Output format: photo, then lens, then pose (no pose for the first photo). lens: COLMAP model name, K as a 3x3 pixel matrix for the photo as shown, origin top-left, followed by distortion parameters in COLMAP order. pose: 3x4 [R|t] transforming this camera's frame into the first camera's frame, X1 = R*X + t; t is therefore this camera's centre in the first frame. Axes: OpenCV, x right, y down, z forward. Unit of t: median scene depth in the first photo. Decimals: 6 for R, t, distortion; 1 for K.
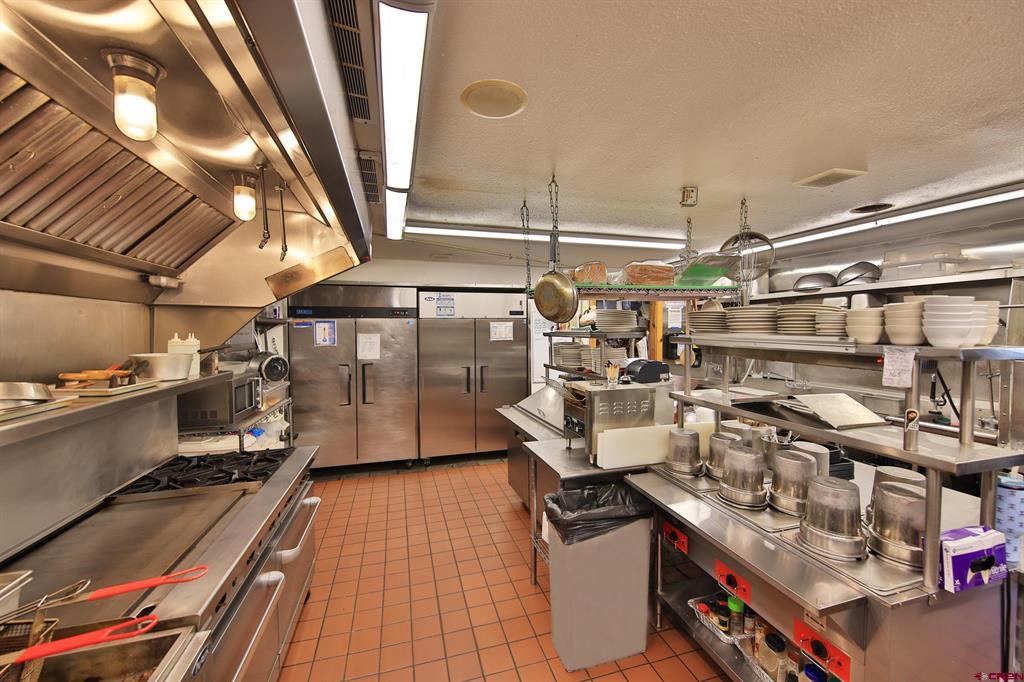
lens RADIAL K [[398.8, 0, 512.0], [0, 398.8, 341.0], [0, 0, 1]] dist [0.000217, 0.000043]
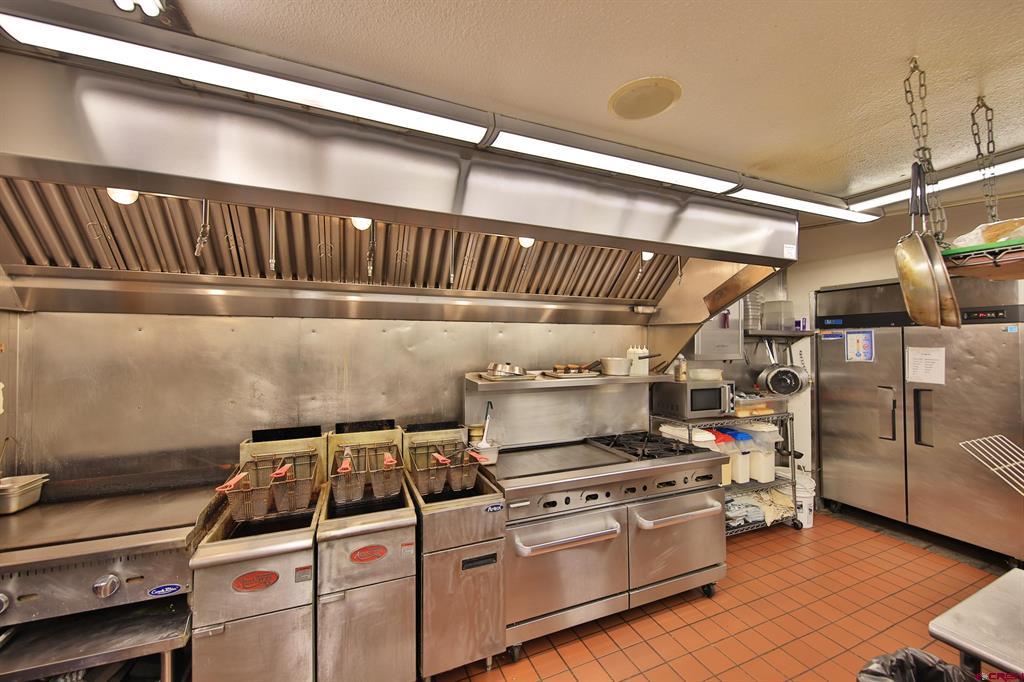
lens RADIAL K [[398.8, 0, 512.0], [0, 398.8, 341.0], [0, 0, 1]] dist [0.000217, 0.000043]
pose [[0.130718, 0.001175, -0.991419, 0.268749], [-0.026799, 0.999638, -0.002349, -0.009198], [0.991057, 0.026876, 0.130702, 0.169990]]
